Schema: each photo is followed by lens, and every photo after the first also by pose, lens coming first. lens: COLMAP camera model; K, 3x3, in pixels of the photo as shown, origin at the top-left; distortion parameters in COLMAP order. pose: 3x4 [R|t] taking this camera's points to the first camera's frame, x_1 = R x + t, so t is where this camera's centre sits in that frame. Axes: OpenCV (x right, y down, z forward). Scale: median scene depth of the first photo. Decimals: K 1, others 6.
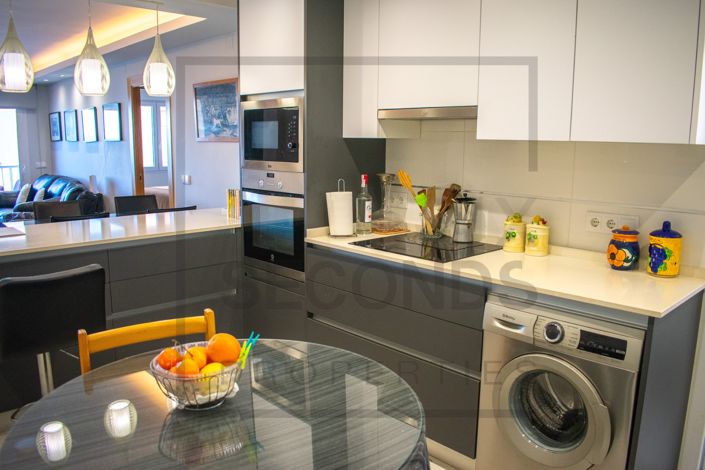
lens RADIAL K [[562.7, 0, 352.5], [0, 562.7, 235.0], [0, 0, 1]] dist [-0.087862, 0.000311]
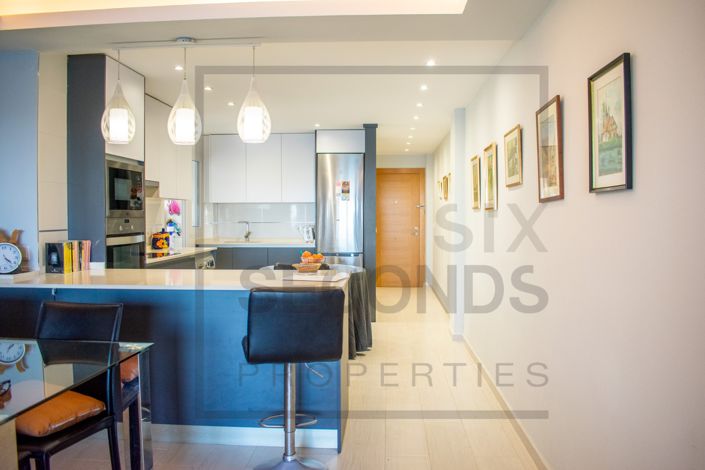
lens RADIAL K [[562.7, 0, 352.5], [0, 562.7, 235.0], [0, 0, 1]] dist [-0.087862, 0.000311]
pose [[-0.685213, -0.033290, 0.727581, -1.435400], [0.116610, 0.981054, 0.154708, -0.212779], [-0.718947, 0.190851, -0.668349, 1.494349]]
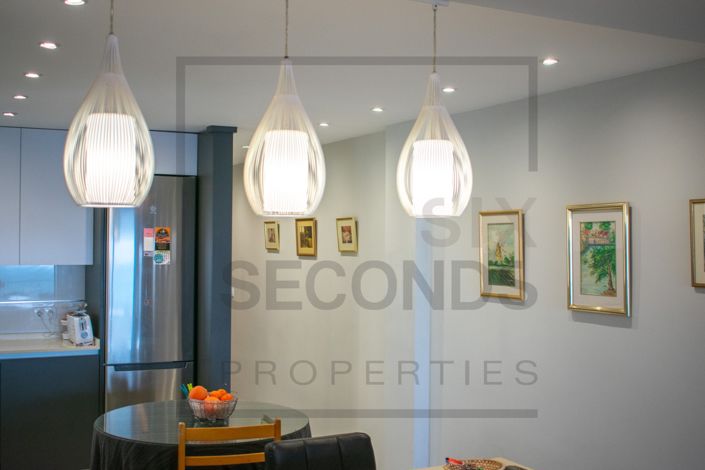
lens RADIAL K [[876.5, 0, 352.5], [0, 876.5, 235.0], [0, 0, 1]] dist [-0.029515, -0.029061]
pose [[-0.956987, -0.016025, 0.289687, -0.707603], [0.031465, 0.986851, 0.158538, -0.344189], [-0.288419, 0.160834, -0.943900, 1.611465]]
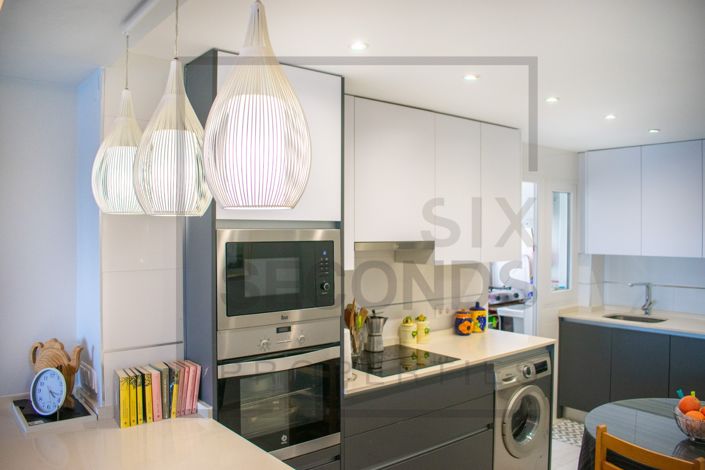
lens RADIAL K [[553.0, 0, 352.5], [0, 553.0, 235.0], [0, 0, 1]] dist [-0.098981, 0.012332]
pose [[0.079033, -0.018876, 0.996693, -0.870657], [0.166413, 0.986041, 0.005479, -0.220577], [-0.982884, 0.165430, 0.081071, 0.835056]]
